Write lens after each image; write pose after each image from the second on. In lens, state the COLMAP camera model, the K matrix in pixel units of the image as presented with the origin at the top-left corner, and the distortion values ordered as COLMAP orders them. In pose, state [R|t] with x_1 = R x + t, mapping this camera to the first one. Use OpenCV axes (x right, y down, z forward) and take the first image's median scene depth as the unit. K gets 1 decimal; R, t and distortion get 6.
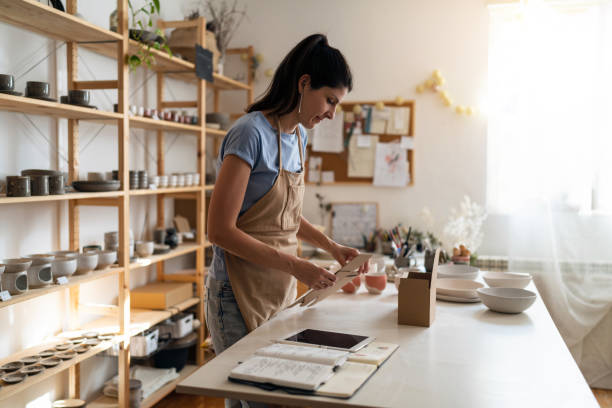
lens RADIAL K [[594.7, 0, 306.0], [0, 594.7, 204.0], [0, 0, 1]] dist [0.005220, 0.019102]
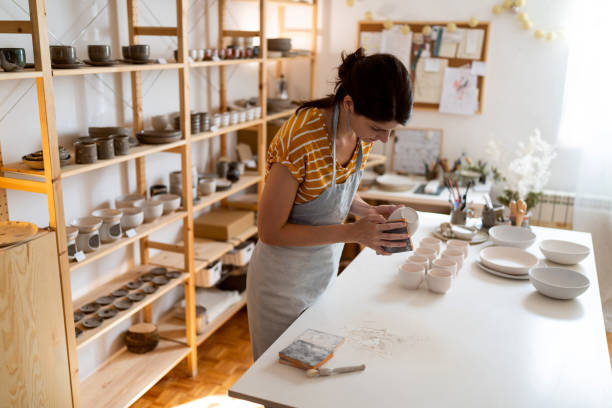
lens RADIAL K [[594.7, 0, 306.0], [0, 594.7, 204.0], [0, 0, 1]] dist [0.005220, 0.019102]
pose [[0.993141, 0.041946, -0.109139, 0.012618], [-0.018458, 0.977974, 0.207907, -0.102573], [0.115456, -0.204467, 0.972041, 0.004625]]
